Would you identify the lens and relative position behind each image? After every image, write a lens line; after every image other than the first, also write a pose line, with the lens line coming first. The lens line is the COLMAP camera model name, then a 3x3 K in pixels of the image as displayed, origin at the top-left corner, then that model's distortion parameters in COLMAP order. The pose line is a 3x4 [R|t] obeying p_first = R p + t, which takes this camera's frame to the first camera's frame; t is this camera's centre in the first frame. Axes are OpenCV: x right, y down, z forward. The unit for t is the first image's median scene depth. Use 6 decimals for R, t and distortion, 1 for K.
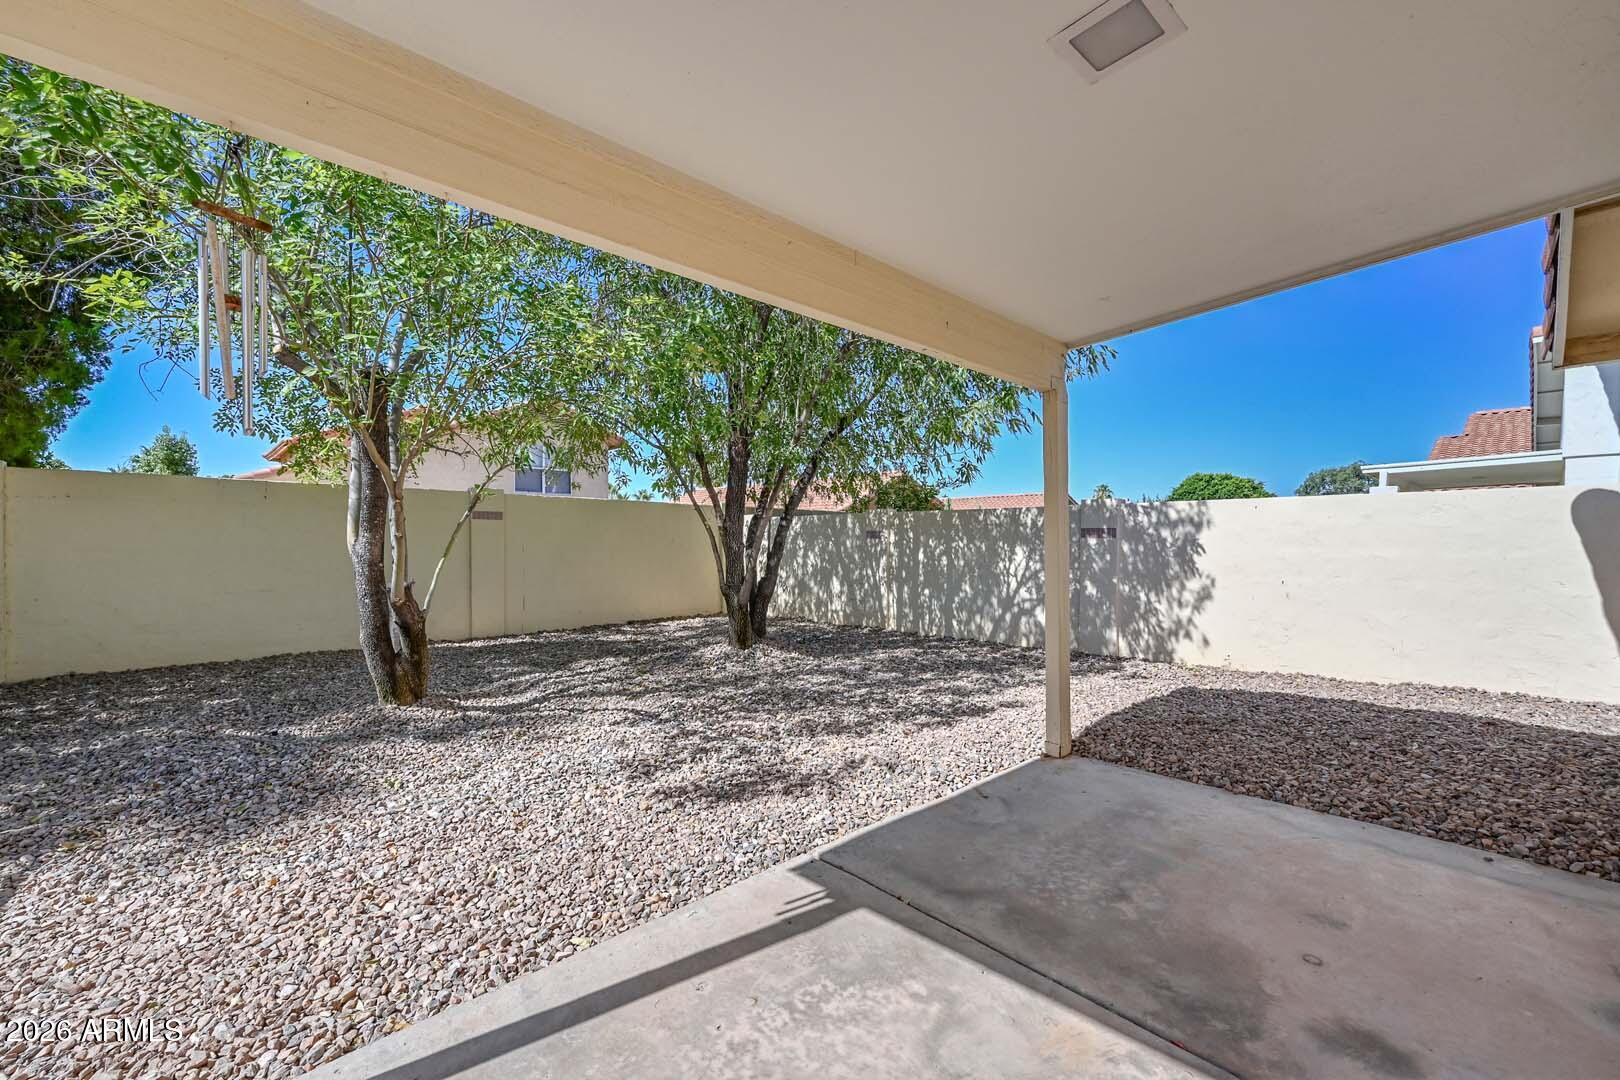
lens RADIAL K [[672.2, 0, 809.2], [0, 672.2, 546.1], [0, 0, 1]] dist [0.018170, 0.000108]
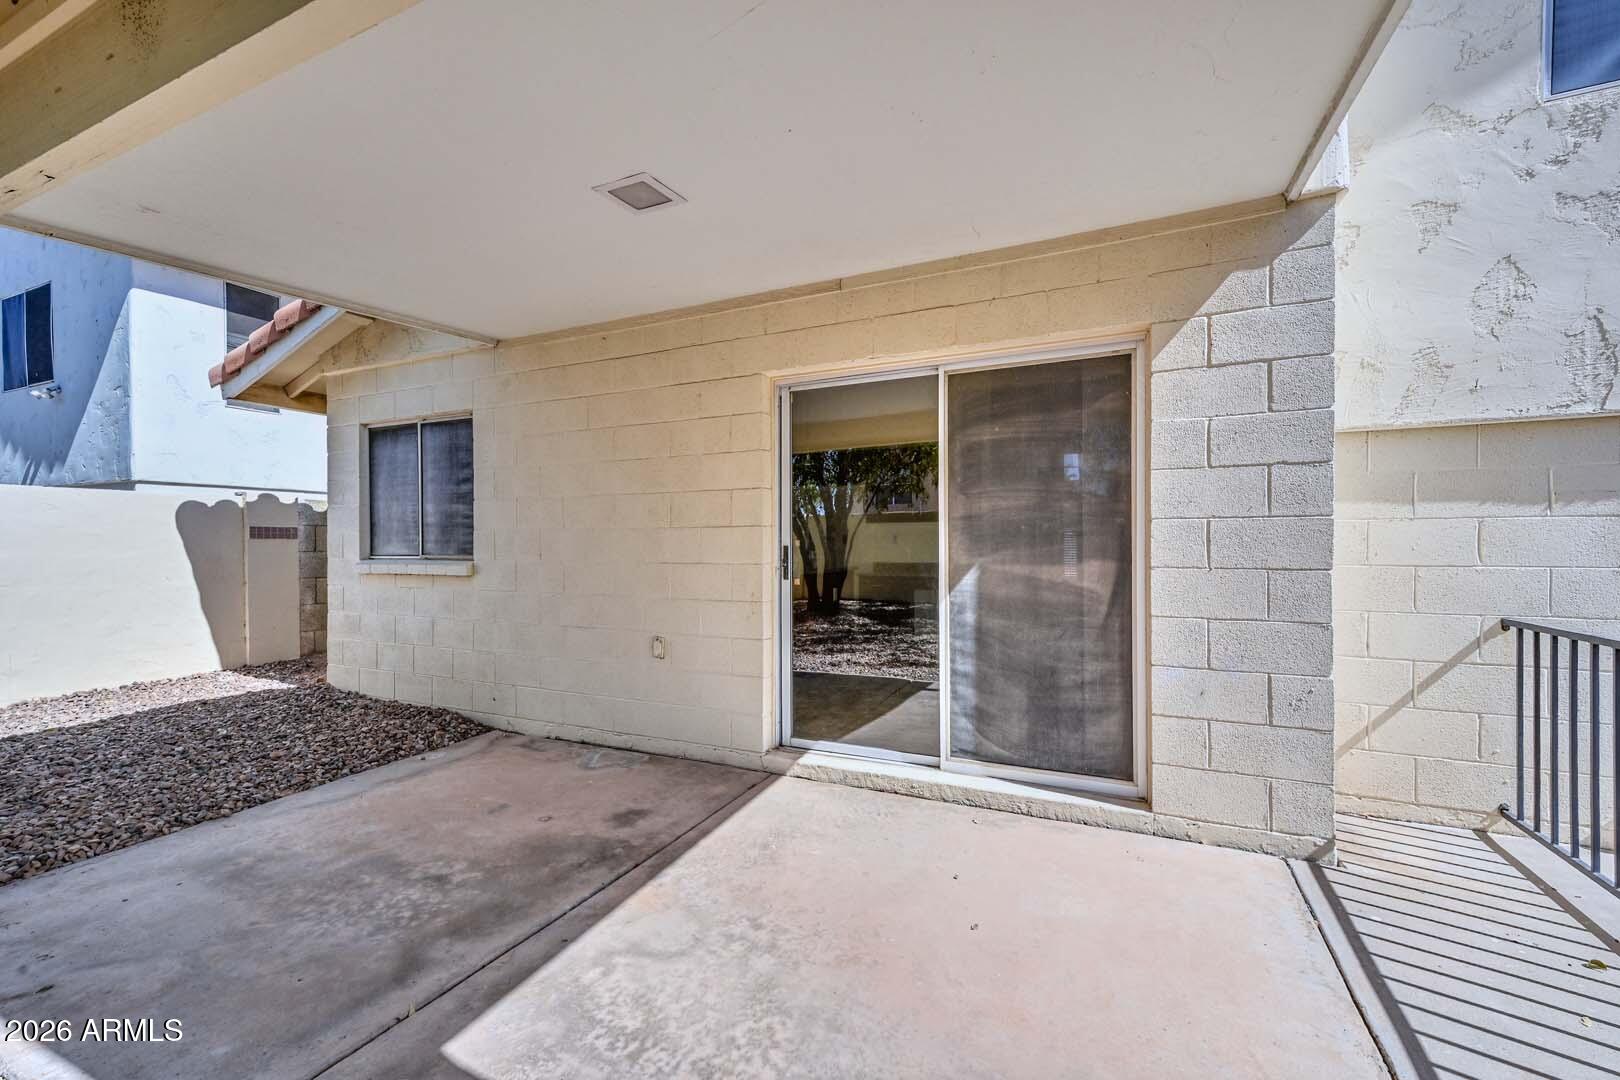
lens RADIAL K [[672.2, 0, 801.3], [0, 672.2, 544.4], [0, 0, 1]] dist [0.018170, 0.000108]
pose [[-0.356292, -0.004817, 0.934362, -0.264495], [0.014332, 0.999841, 0.010620, -0.002120], [-0.934265, 0.017175, -0.356166, 0.307183]]
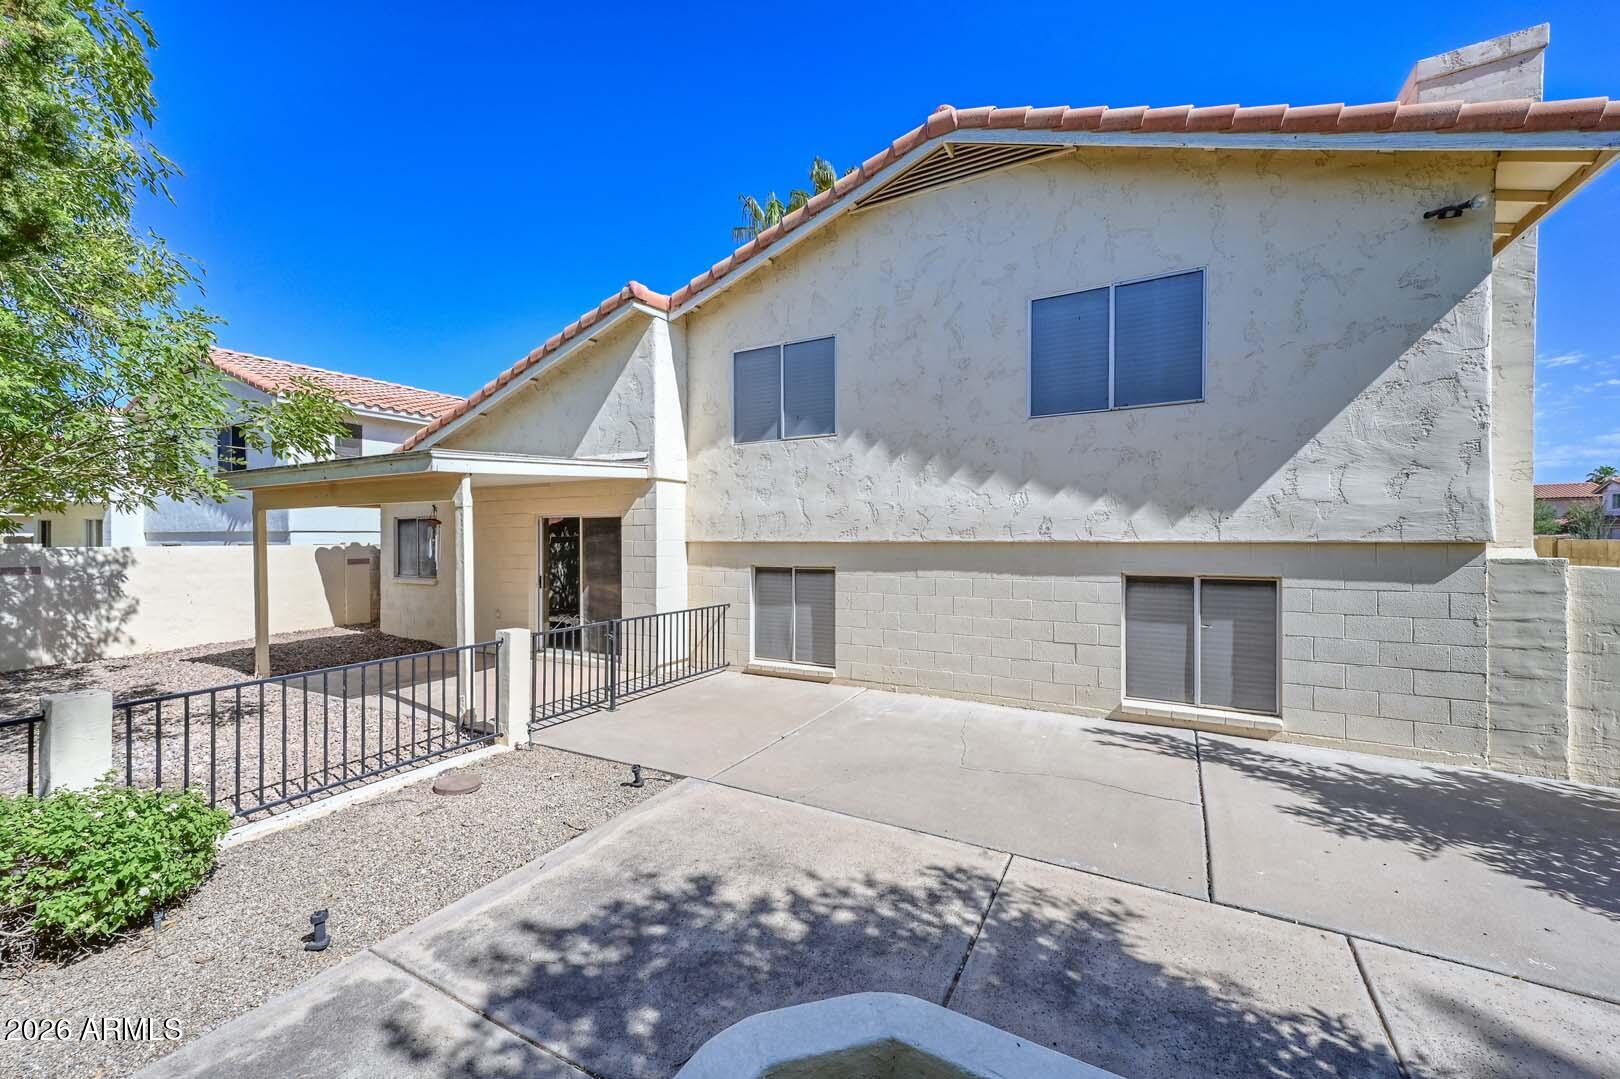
lens RADIAL K [[653.1, 0, 809.2], [0, 653.1, 536.7], [0, 0, 1]] dist [0.003478, 0.000084]
pose [[-0.299391, -0.000200, 0.954131, -1.285751], [0.013207, 0.999903, 0.004354, -0.079682], [-0.954039, 0.013905, -0.299359, -0.014154]]
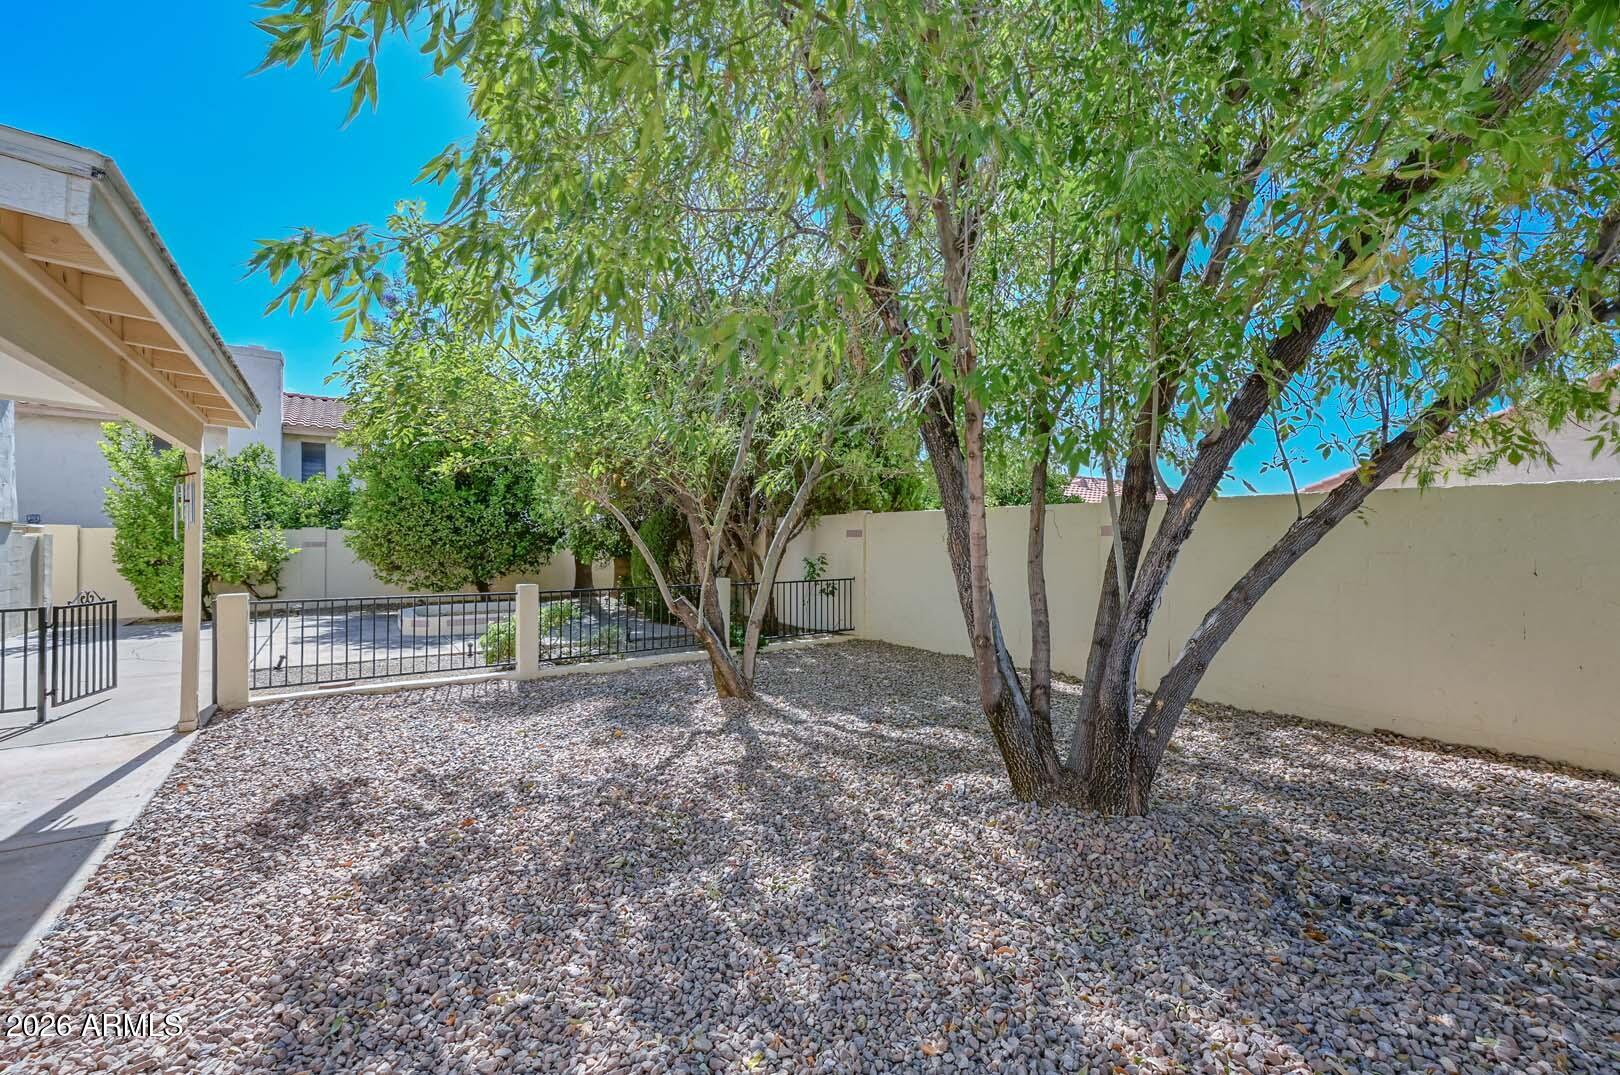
lens RADIAL K [[672.2, 0, 816.0], [0, 672.2, 534.3], [0, 0, 1]] dist [0.018170, 0.000108]
pose [[-0.153943, -0.007716, -0.988050, 0.449138], [-0.011135, 0.999920, -0.006074, -0.045722], [0.988017, 0.010067, -0.154016, 1.030743]]
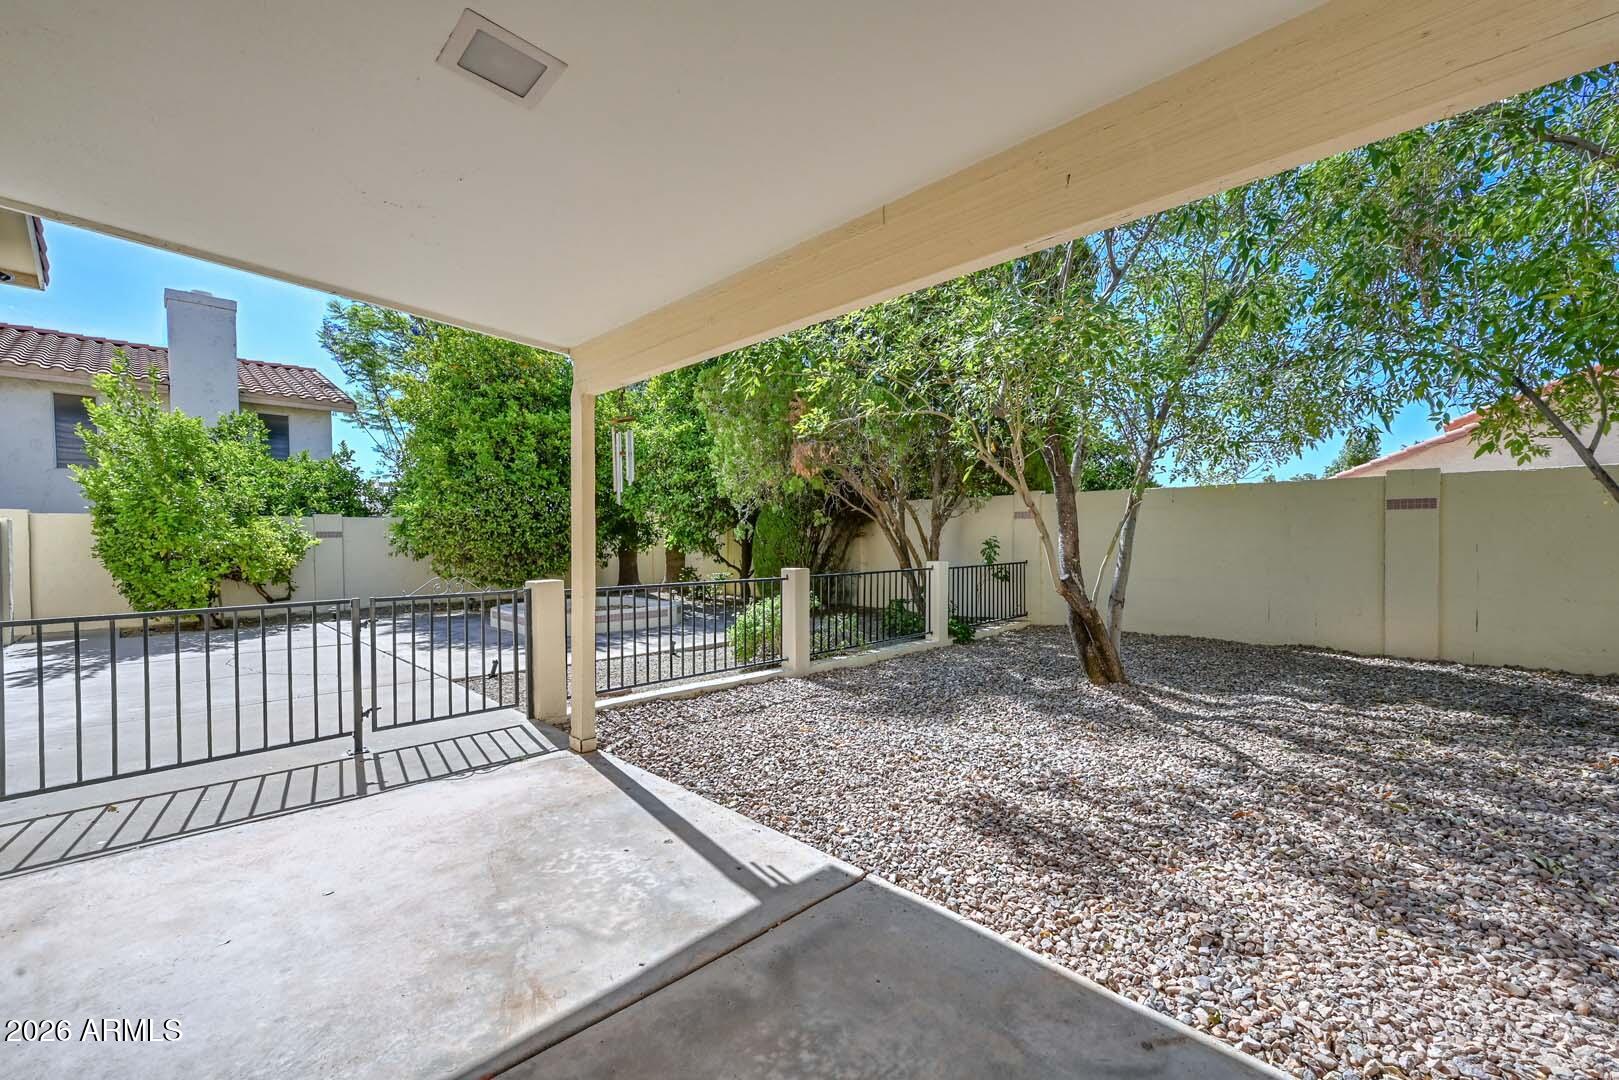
lens RADIAL K [[671.8, 0, 814.8], [0, 671.8, 542.4], [0, 0, 1]] dist [0.018170, 0.000108]
pose [[0.028189, 0.007814, -0.999572, 0.389053], [-0.002564, 0.999967, 0.007745, -0.007272], [0.999599, 0.002344, 0.028208, 0.371318]]
